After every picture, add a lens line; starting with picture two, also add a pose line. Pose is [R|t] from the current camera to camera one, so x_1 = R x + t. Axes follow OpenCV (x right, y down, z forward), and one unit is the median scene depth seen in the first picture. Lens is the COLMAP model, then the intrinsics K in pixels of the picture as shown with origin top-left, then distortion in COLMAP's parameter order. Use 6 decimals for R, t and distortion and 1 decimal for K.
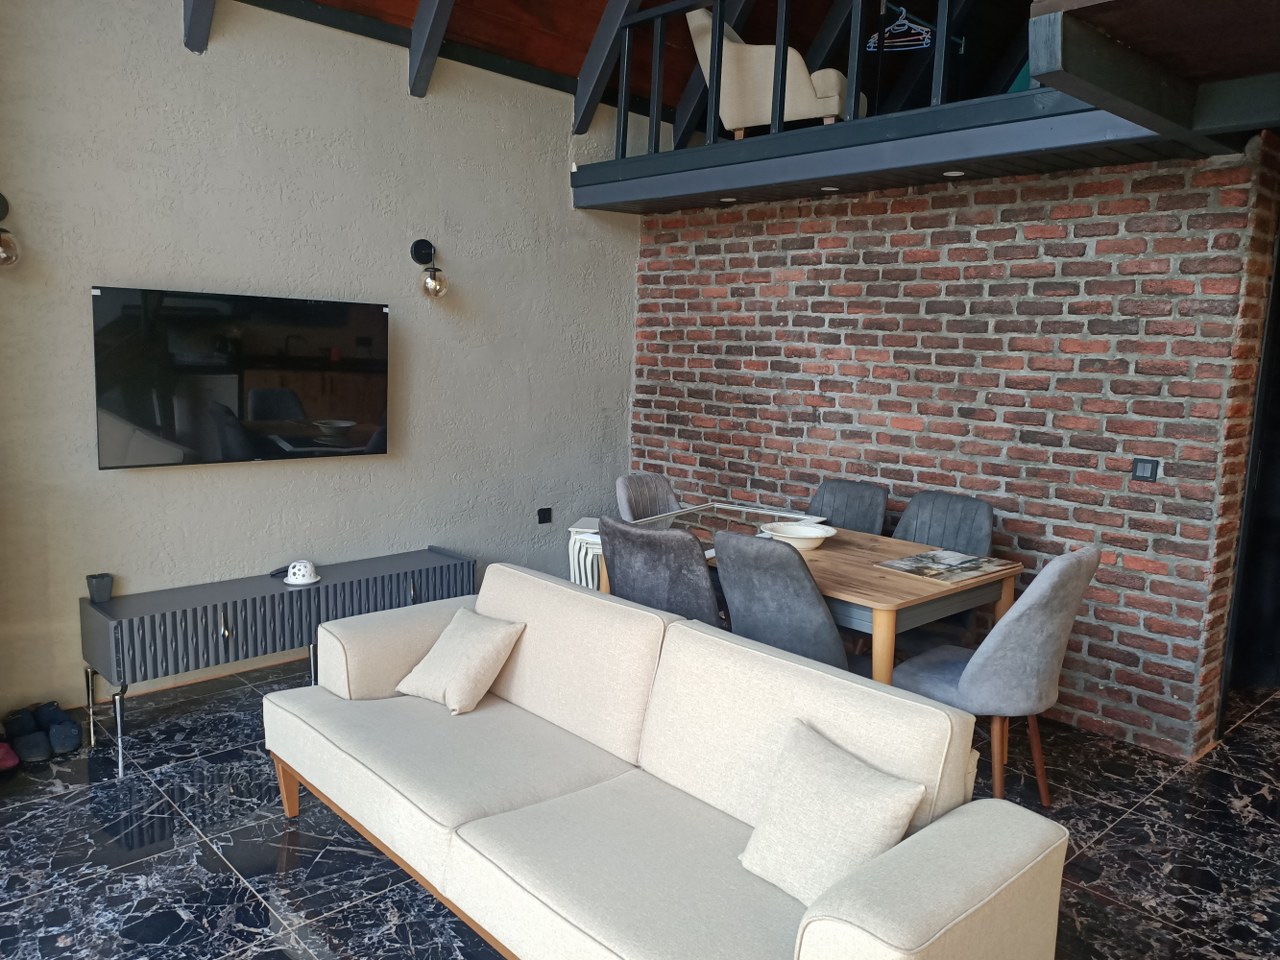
lens RADIAL K [[957.7, 0, 639.0], [0, 957.7, 481.4], [0, 0, 1]] dist [0.080674, -0.091409]
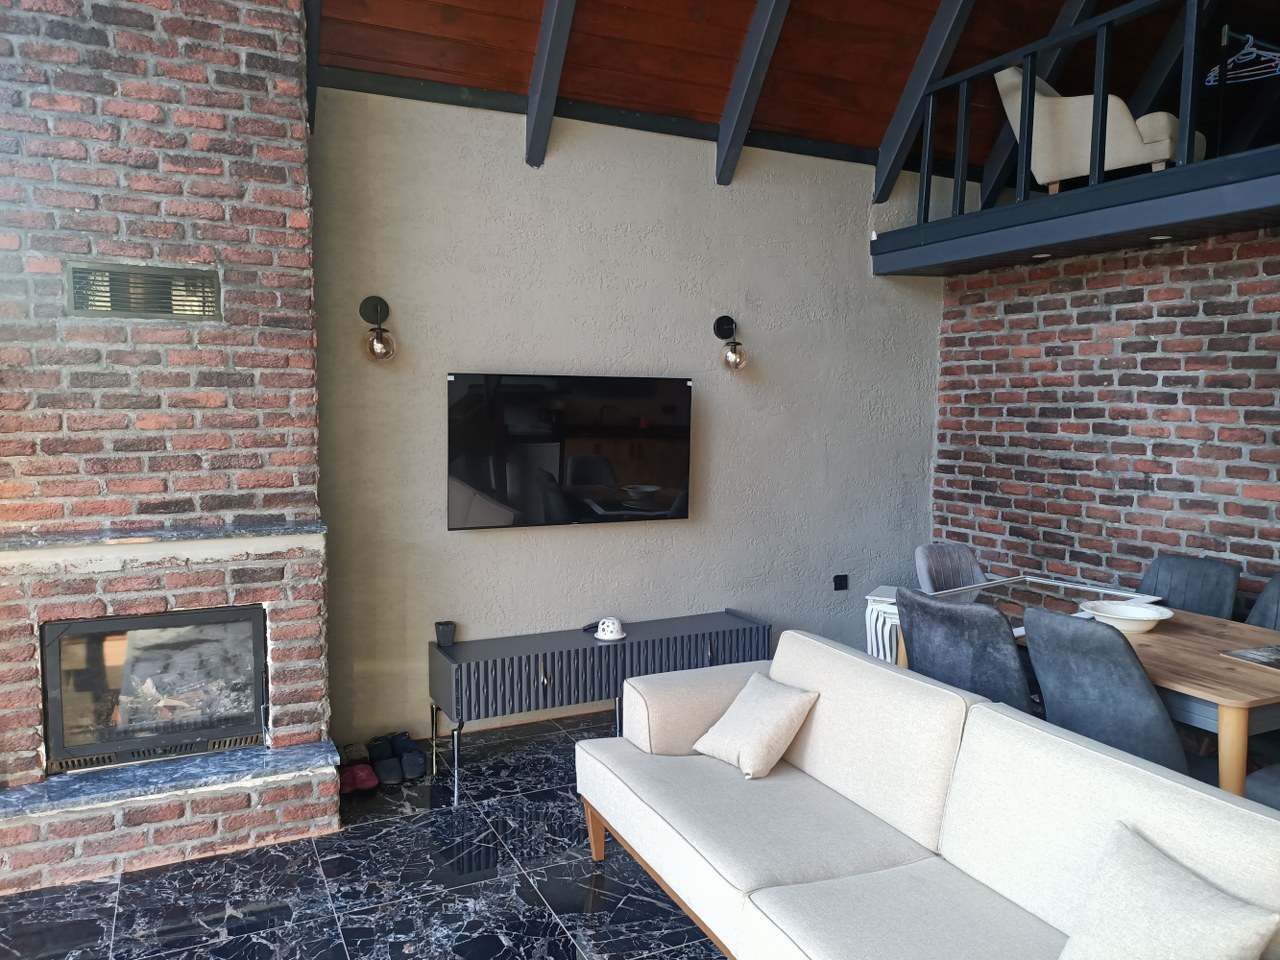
lens RADIAL K [[957.7, 0, 639.0], [0, 957.7, 481.4], [0, 0, 1]] dist [0.080674, -0.091409]
pose [[0.953193, 0.001133, -0.302362, 0.004679], [-0.020481, 0.997938, -0.060826, -0.004910], [0.301669, 0.064172, 0.951251, -0.017814]]
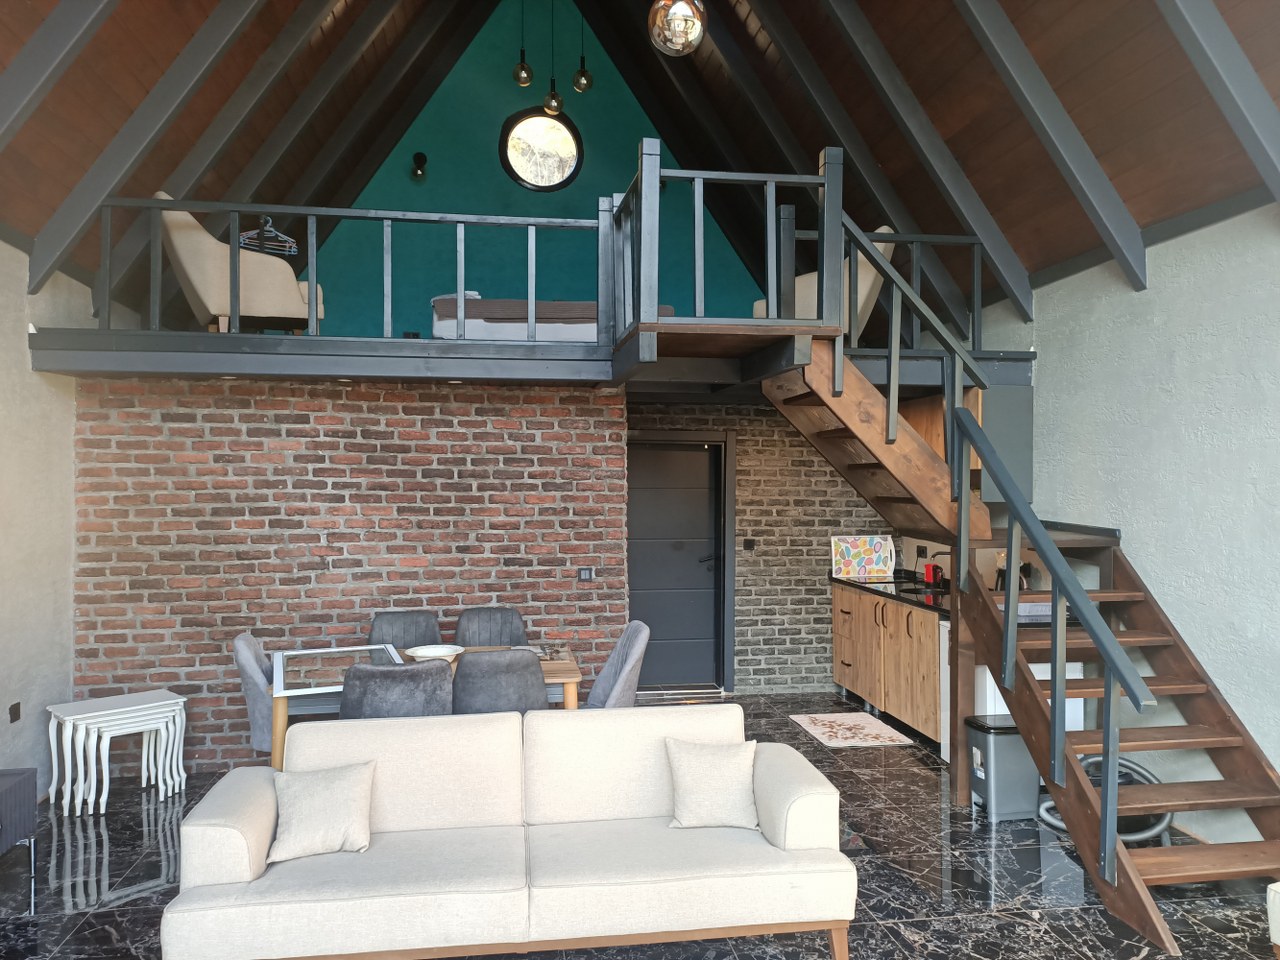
lens RADIAL K [[957.7, 0, 639.0], [0, 957.7, 481.4], [0, 0, 1]] dist [0.080674, -0.091409]
pose [[0.562768, -0.032095, 0.825991, -0.650868], [0.138960, 0.988699, -0.056260, -0.055664], [-0.814851, 0.146441, 0.560868, 0.018385]]
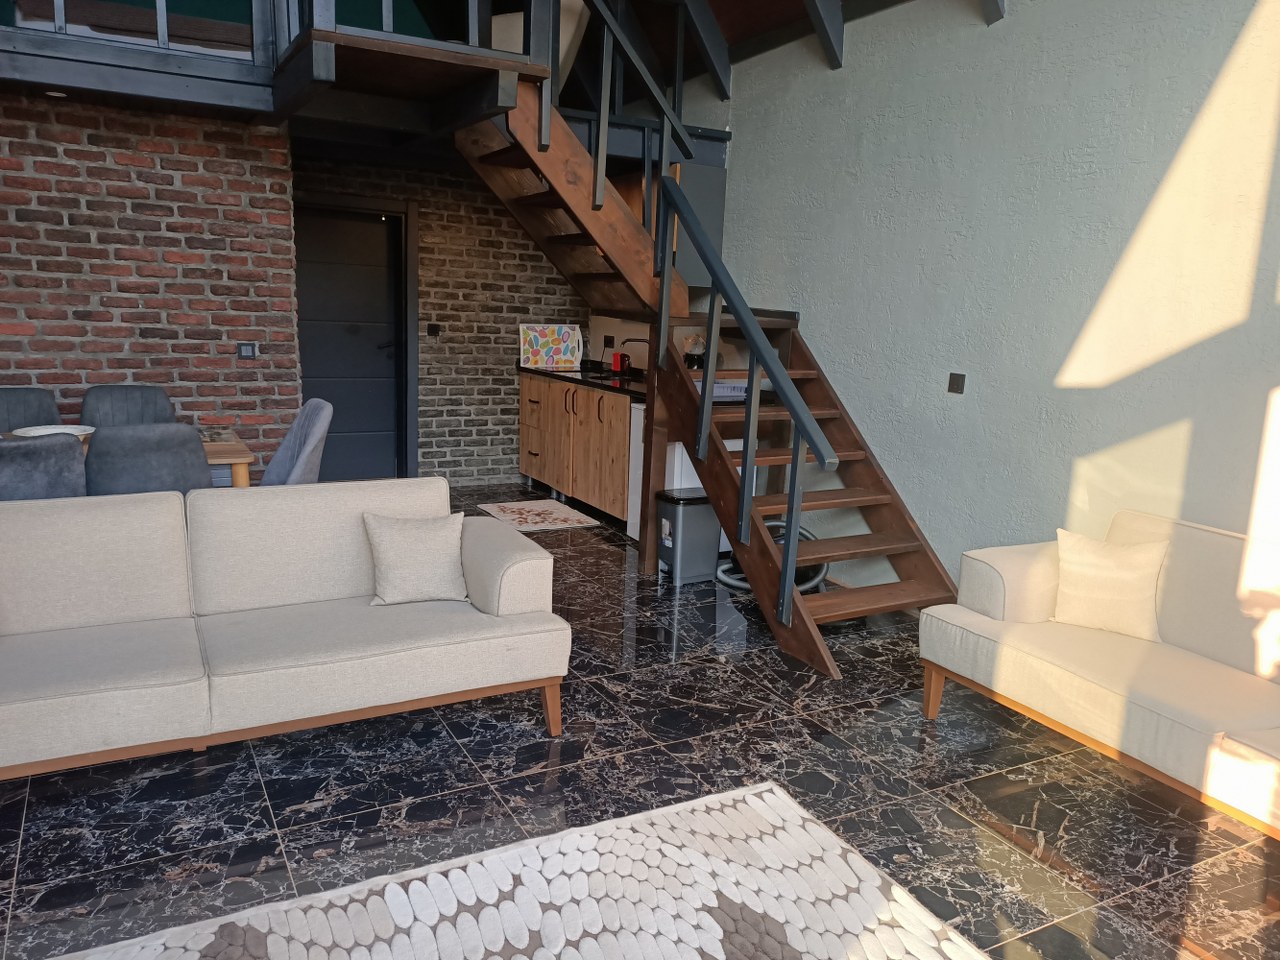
lens RADIAL K [[960.2, 0, 652.1], [0, 960.2, 489.2], [0, 0, 1]] dist [0.013560, -0.014607]
pose [[0.242511, -0.208374, 0.947506, -0.603896], [0.109346, 0.976309, 0.186721, -0.010926], [-0.963967, 0.058324, 0.259551, 0.091035]]
